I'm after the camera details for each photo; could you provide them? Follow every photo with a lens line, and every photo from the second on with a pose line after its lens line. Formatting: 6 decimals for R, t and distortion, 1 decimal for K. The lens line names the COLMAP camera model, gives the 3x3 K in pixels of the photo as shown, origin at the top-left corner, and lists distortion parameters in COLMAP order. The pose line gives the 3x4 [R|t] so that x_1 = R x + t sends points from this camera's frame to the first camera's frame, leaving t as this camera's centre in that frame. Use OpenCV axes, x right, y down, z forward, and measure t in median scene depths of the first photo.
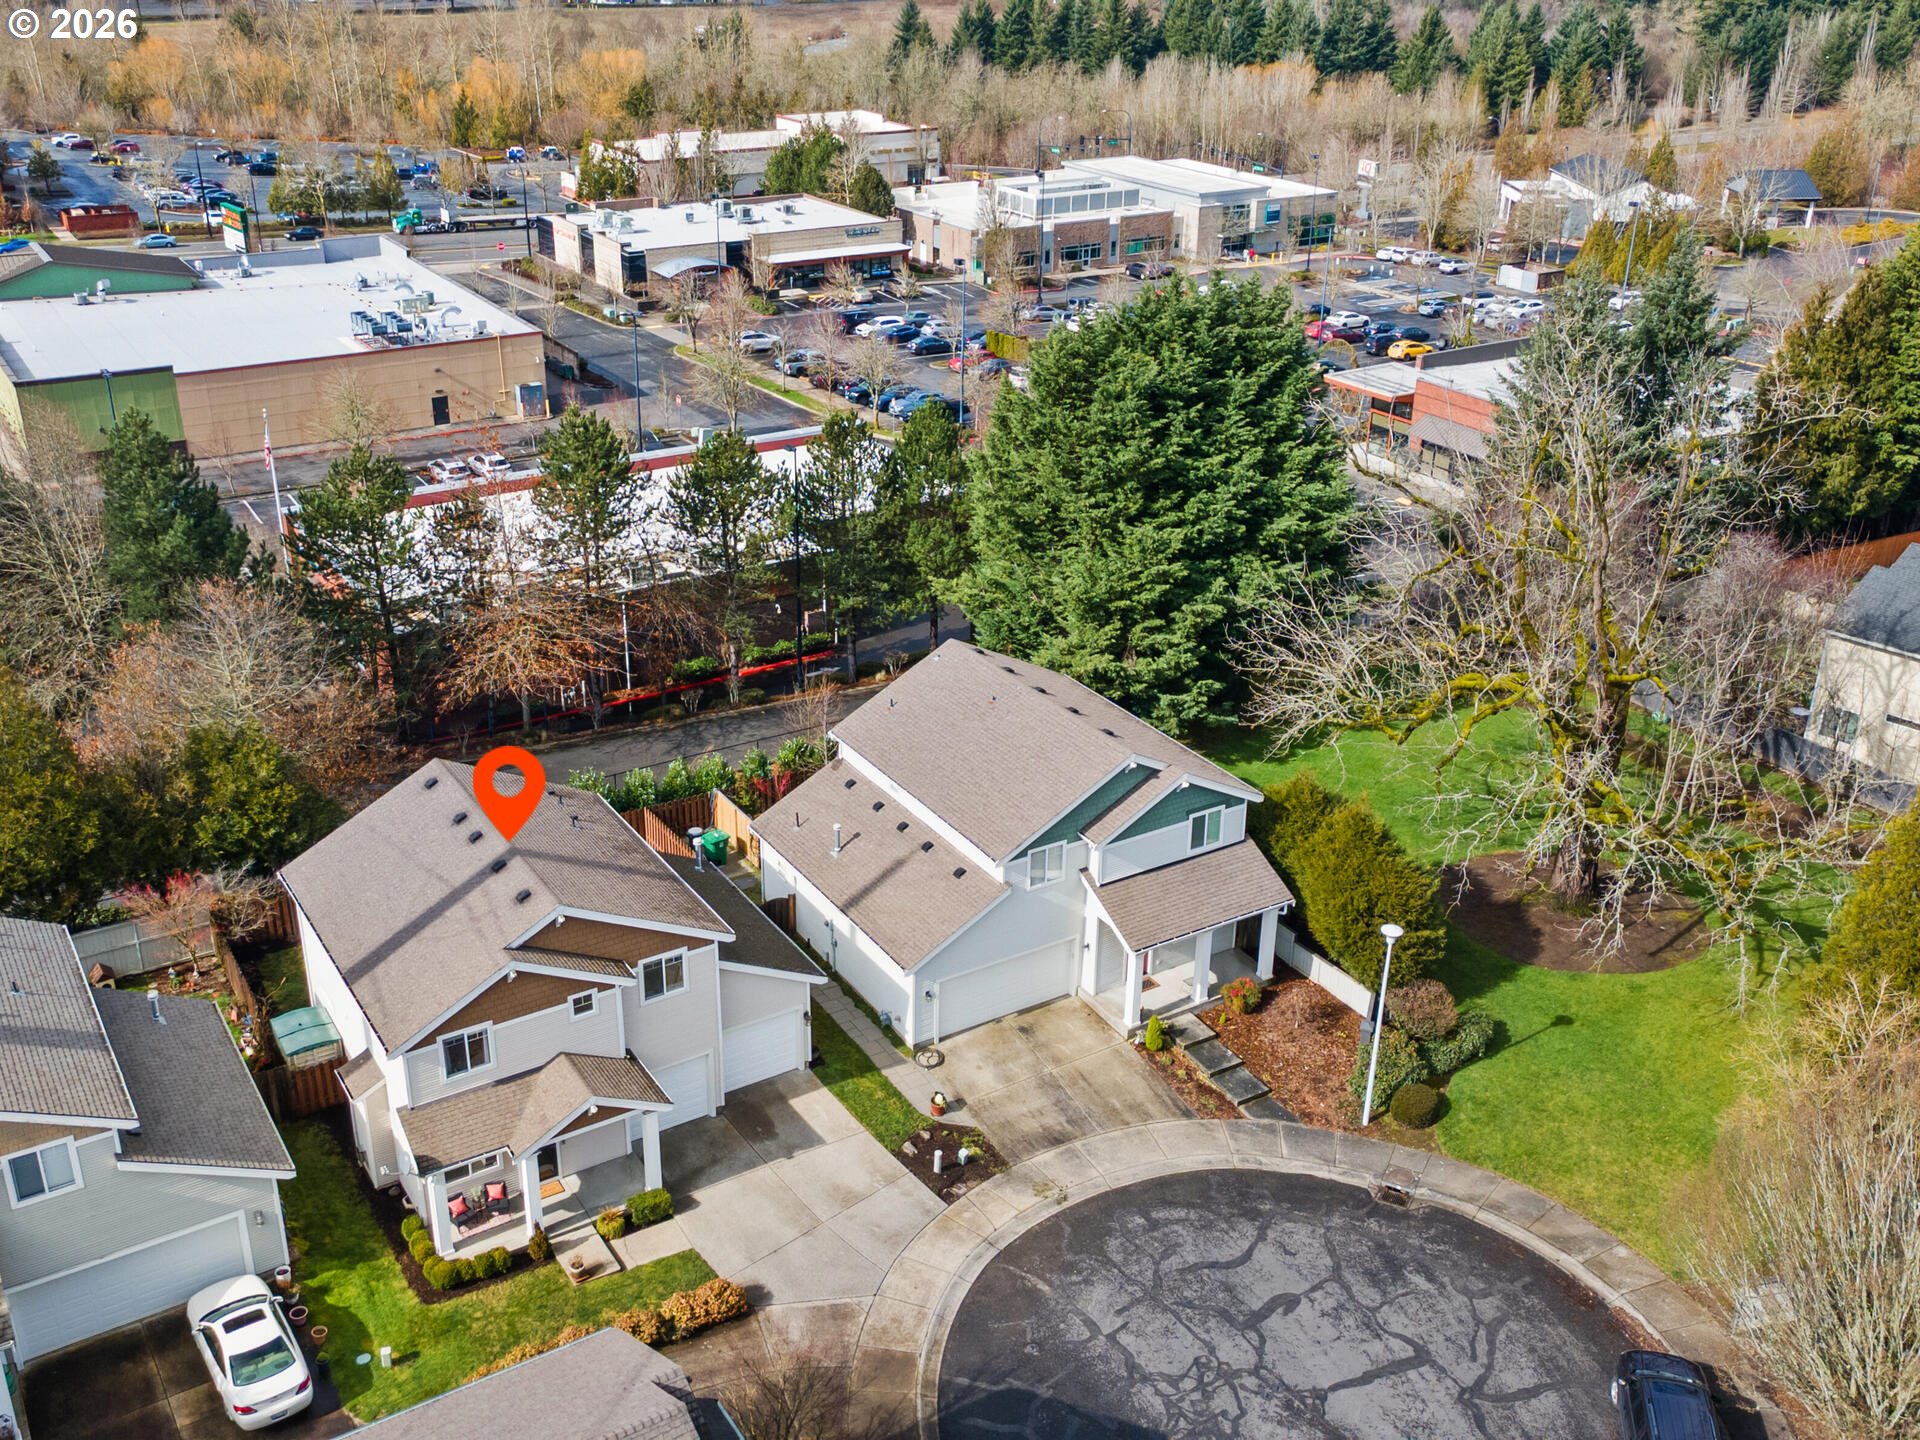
lens RADIAL K [[1851.2, 0, 935.8], [0, 1851.2, 709.5], [0, 0, 1]] dist [0.071455, -0.190791]
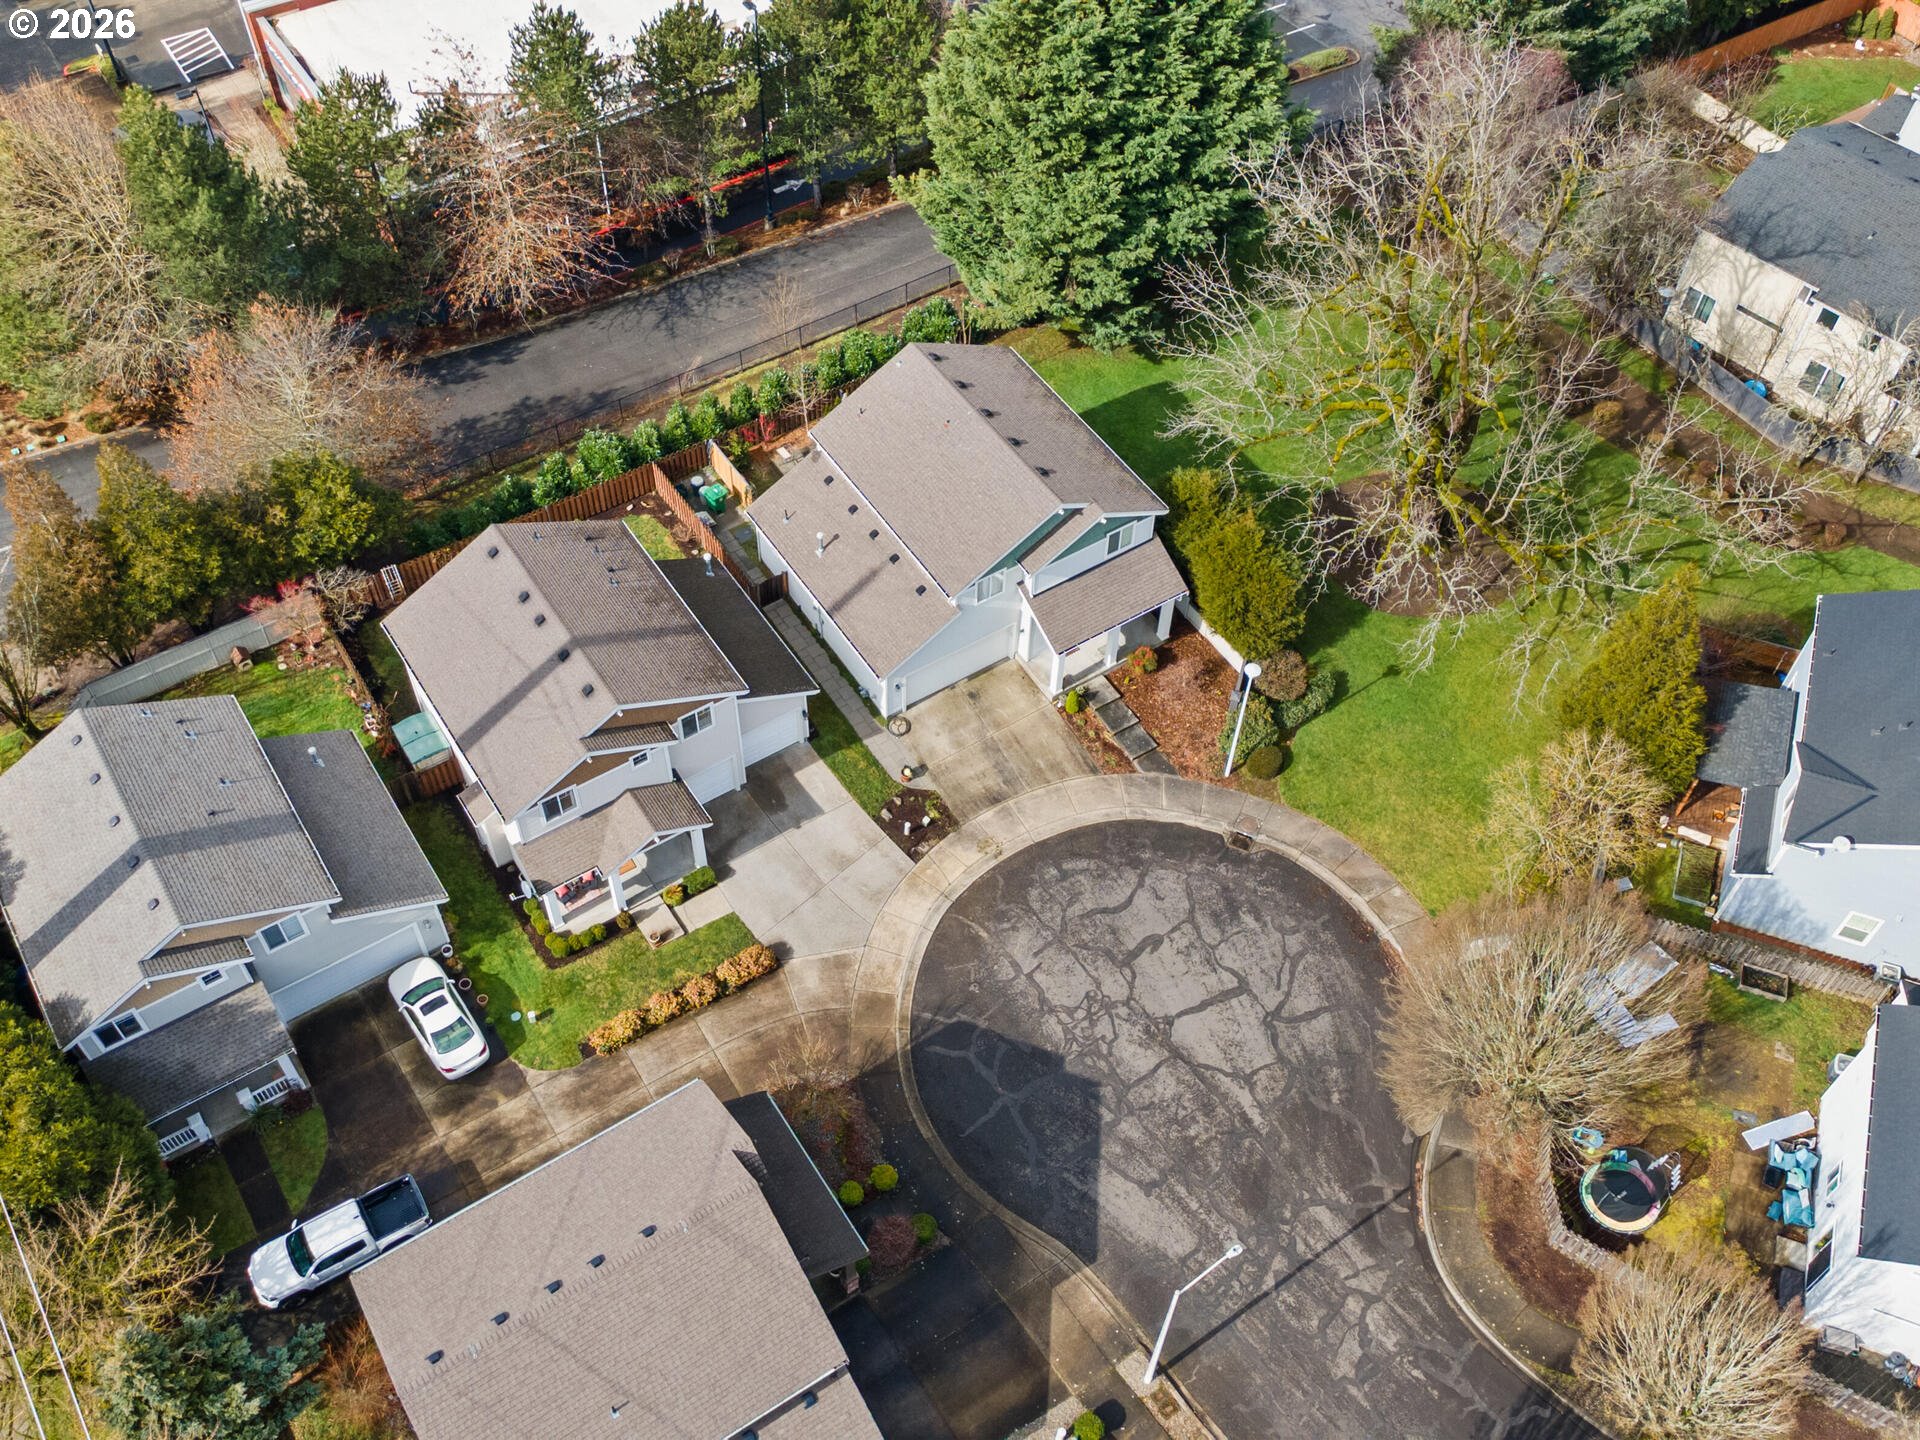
lens RADIAL K [[1851.2, 0, 935.8], [0, 1851.2, 709.5], [0, 0, 1]] dist [0.071455, -0.190791]
pose [[0.999741, -0.017004, 0.015155, 0.002769], [0.008166, 0.888677, 0.458461, -0.431969], [-0.021264, -0.458218, 0.888585, -0.154946]]
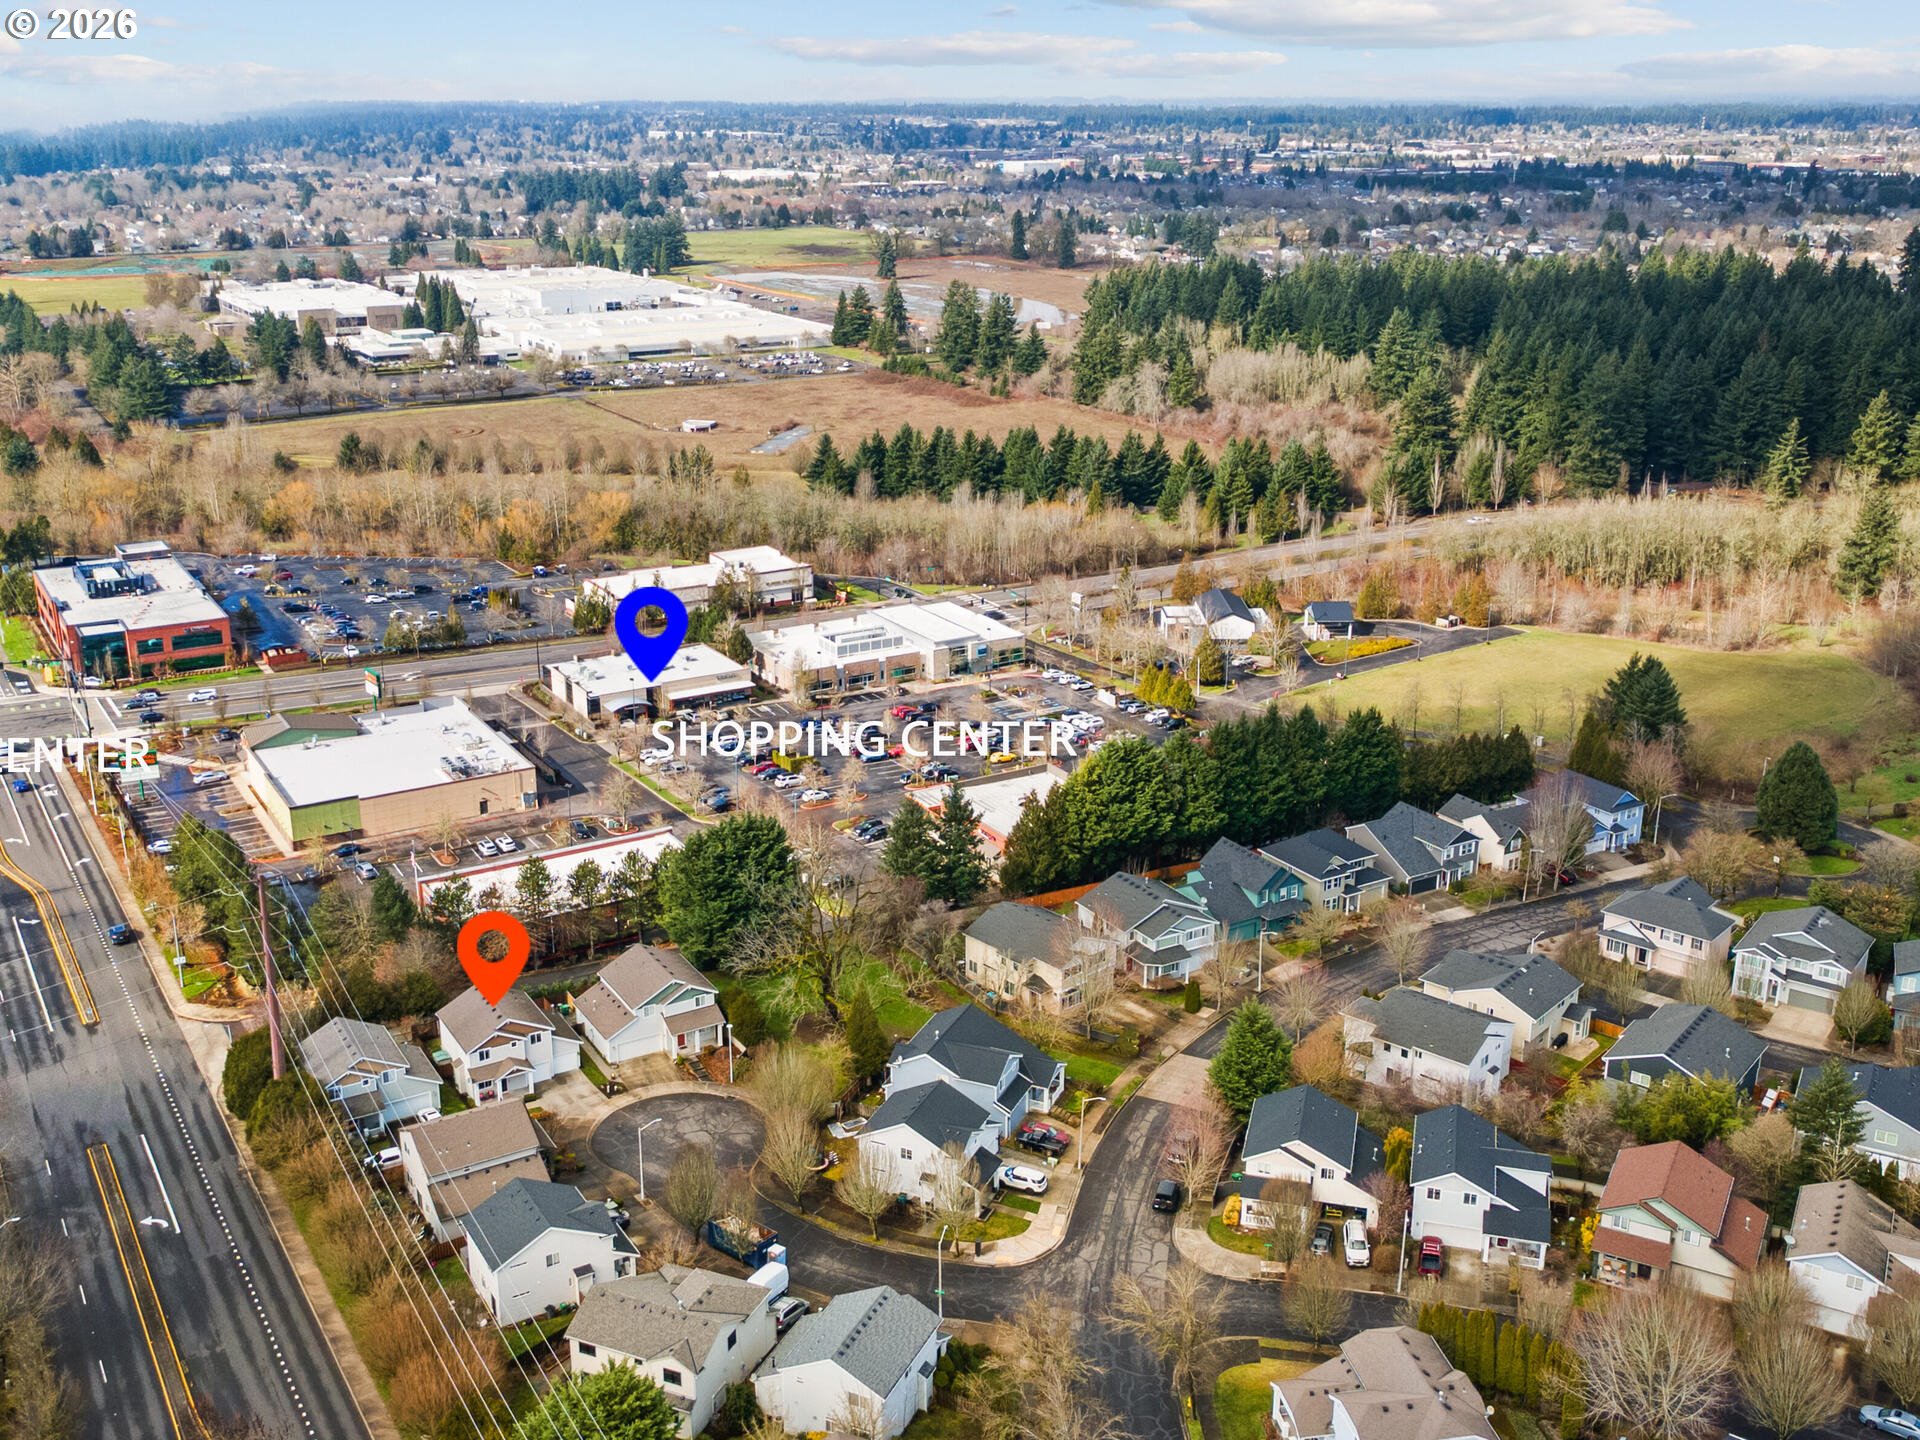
lens RADIAL K [[1851.2, 0, 935.8], [0, 1851.2, 709.5], [0, 0, 1]] dist [0.071455, -0.190791]
pose [[0.999788, -0.005340, -0.019862, 0.708975], [0.002985, 0.993156, -0.116758, -0.075846], [0.020349, 0.116674, 0.992962, -2.688400]]
